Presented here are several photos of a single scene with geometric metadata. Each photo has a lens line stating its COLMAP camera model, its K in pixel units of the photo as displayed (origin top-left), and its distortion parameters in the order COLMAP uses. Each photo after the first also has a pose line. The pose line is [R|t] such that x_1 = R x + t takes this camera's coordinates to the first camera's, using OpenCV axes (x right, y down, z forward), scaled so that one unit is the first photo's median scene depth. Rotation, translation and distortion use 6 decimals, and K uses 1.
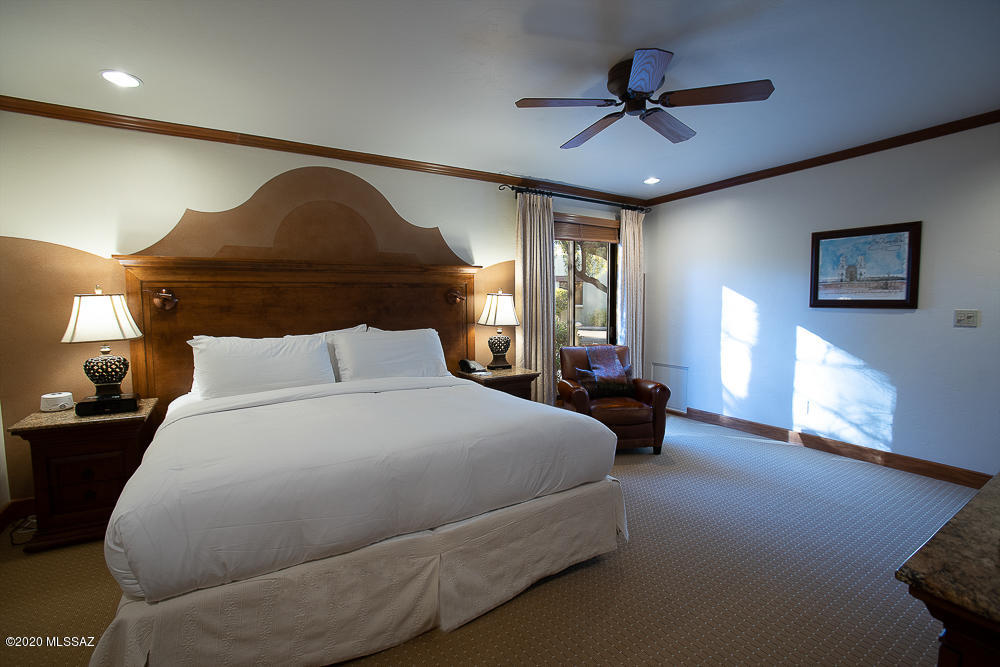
lens RADIAL K [[448.7, 0, 500.0], [0, 448.7, 333.5], [0, 0, 1]] dist [-0.061989, 0.000117]
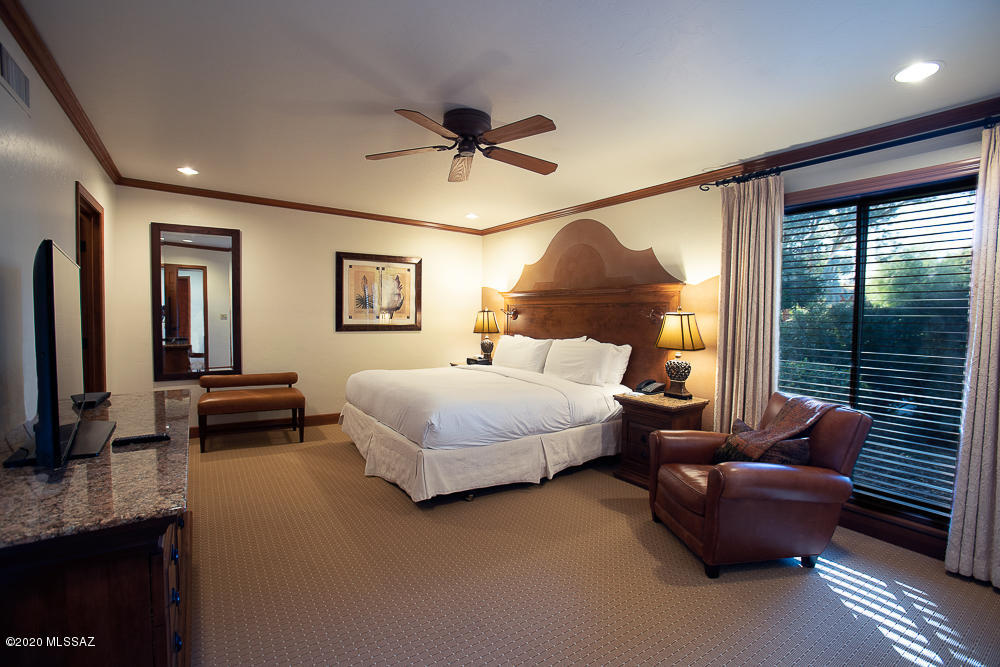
lens RADIAL K [[463.0, 0, 505.3], [0, 463.0, 321.8], [0, 0, 1]] dist [-0.000663, 0.000141]
pose [[0.060080, 0.029084, -0.997770, 0.940082], [-0.077350, 0.996706, 0.024396, -0.069586], [0.995192, 0.075711, 0.062132, 0.629931]]
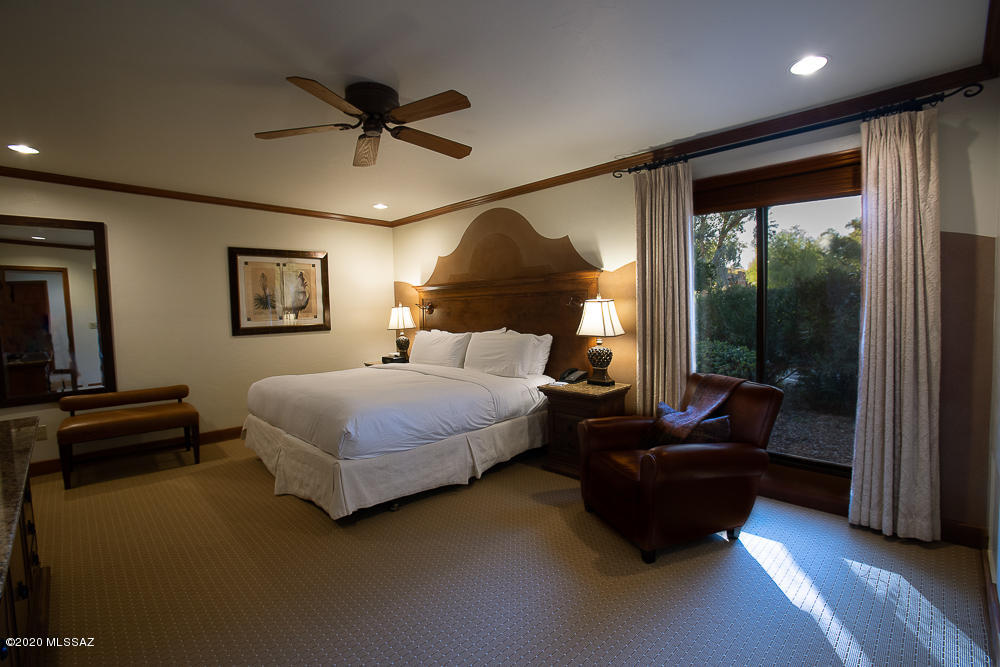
lens RADIAL K [[454.4, 0, 496.3], [0, 454.4, 324.5], [0, 0, 1]] dist [-0.062530, 0.032760]
pose [[0.231715, 0.042763, -0.971843, 0.867178], [-0.036392, 0.998715, 0.035269, -0.066961], [0.972103, 0.027195, 0.232974, 0.623615]]
